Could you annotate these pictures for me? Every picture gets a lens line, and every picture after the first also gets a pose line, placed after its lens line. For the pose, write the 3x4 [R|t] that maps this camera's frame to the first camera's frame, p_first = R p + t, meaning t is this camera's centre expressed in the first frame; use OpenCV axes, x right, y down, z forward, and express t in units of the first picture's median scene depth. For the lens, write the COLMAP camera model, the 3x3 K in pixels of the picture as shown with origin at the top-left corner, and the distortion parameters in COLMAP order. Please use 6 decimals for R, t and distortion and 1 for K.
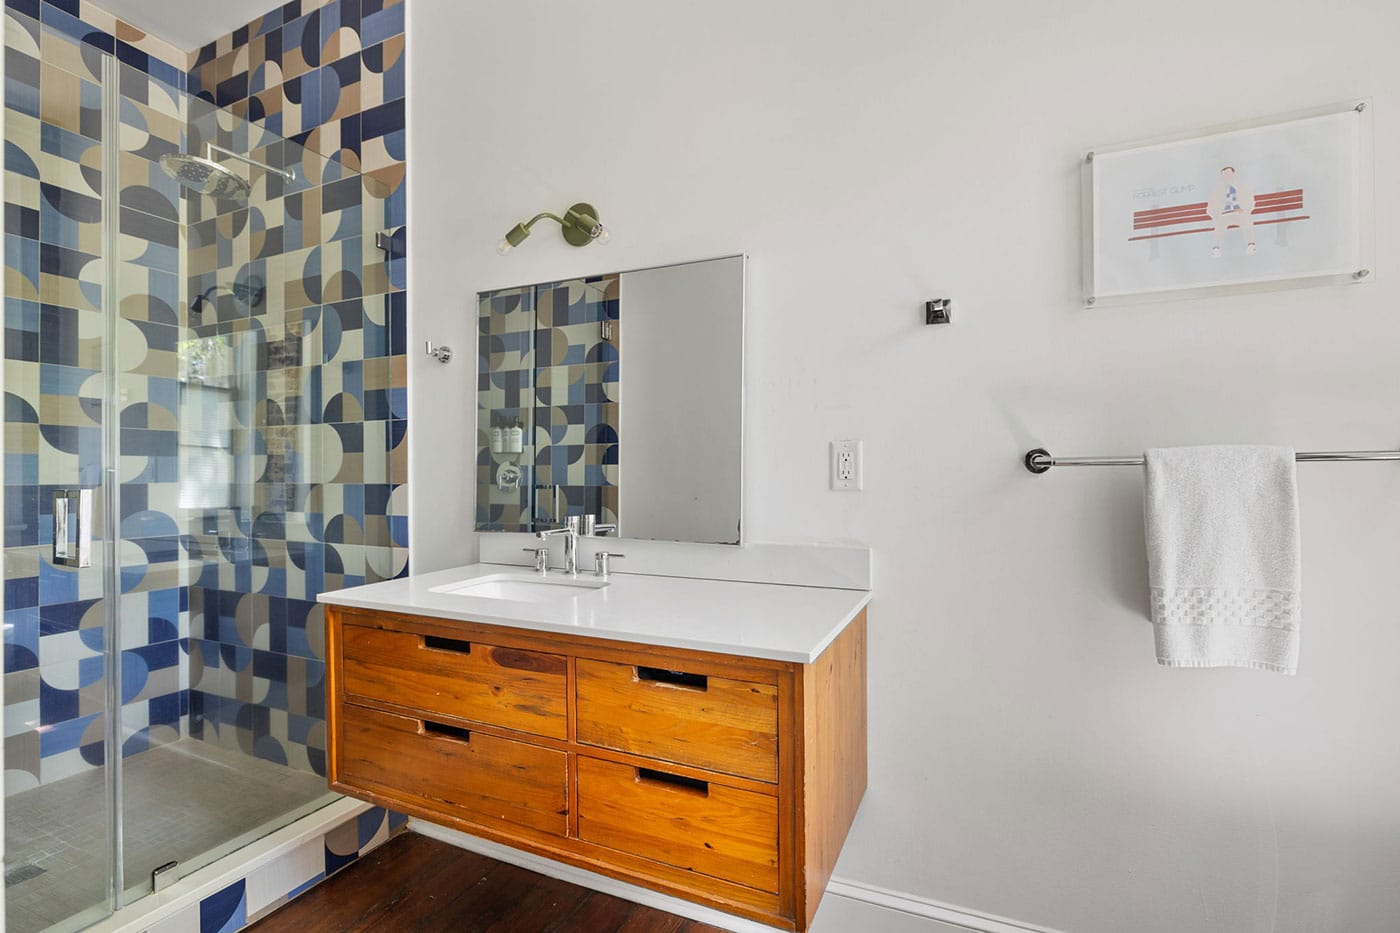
lens RADIAL K [[669.4, 0, 699.4], [0, 669.4, 450.5], [0, 0, 1]] dist [-0.000871, 0.000182]
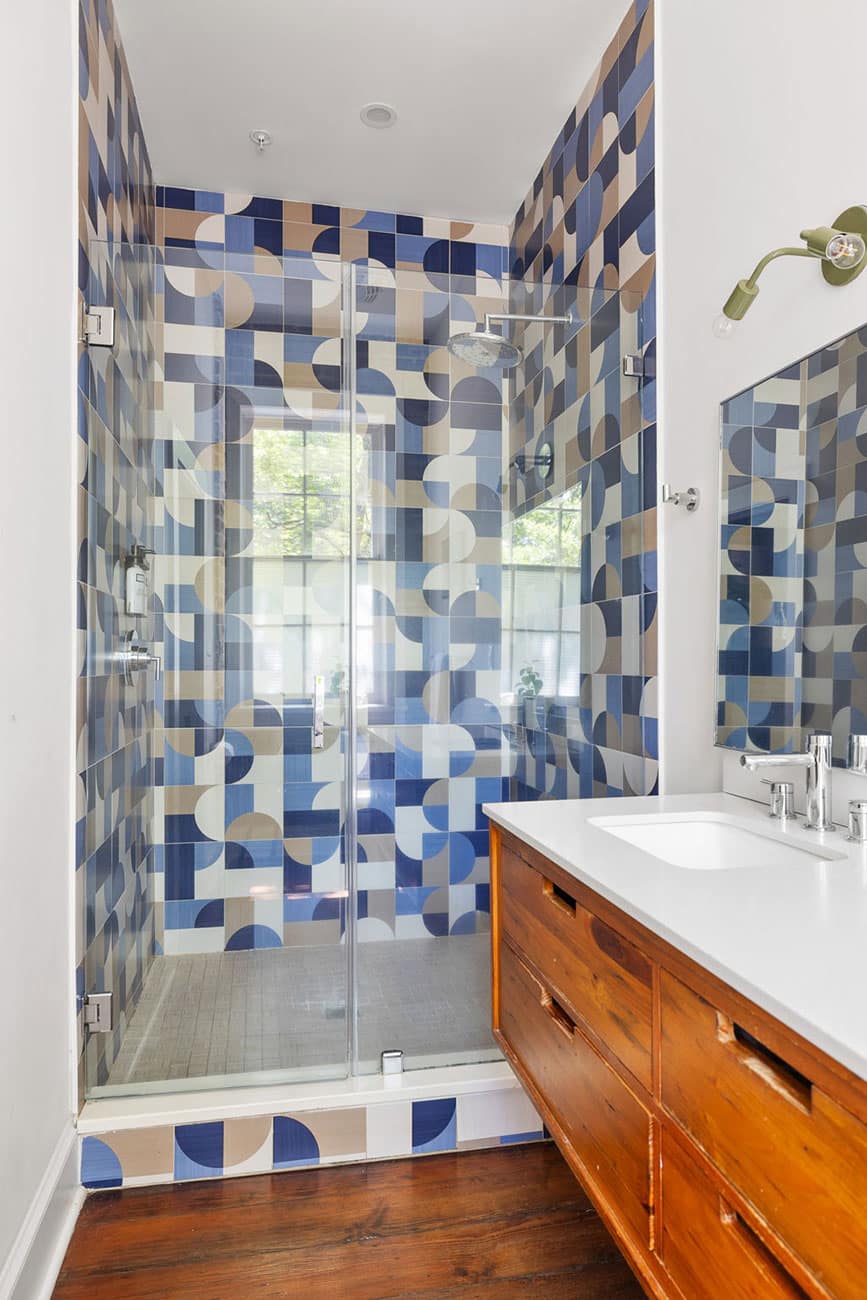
lens RADIAL K [[841.8, 0, 433.5], [0, 841.8, 650.0], [0, 0, 1]] dist [0.000448, 0.001270]
pose [[0.593007, -0.005460, -0.805179, 0.173430], [0.022684, 0.999693, 0.009927, 0.004367], [0.804877, -0.024152, 0.592949, 0.211762]]
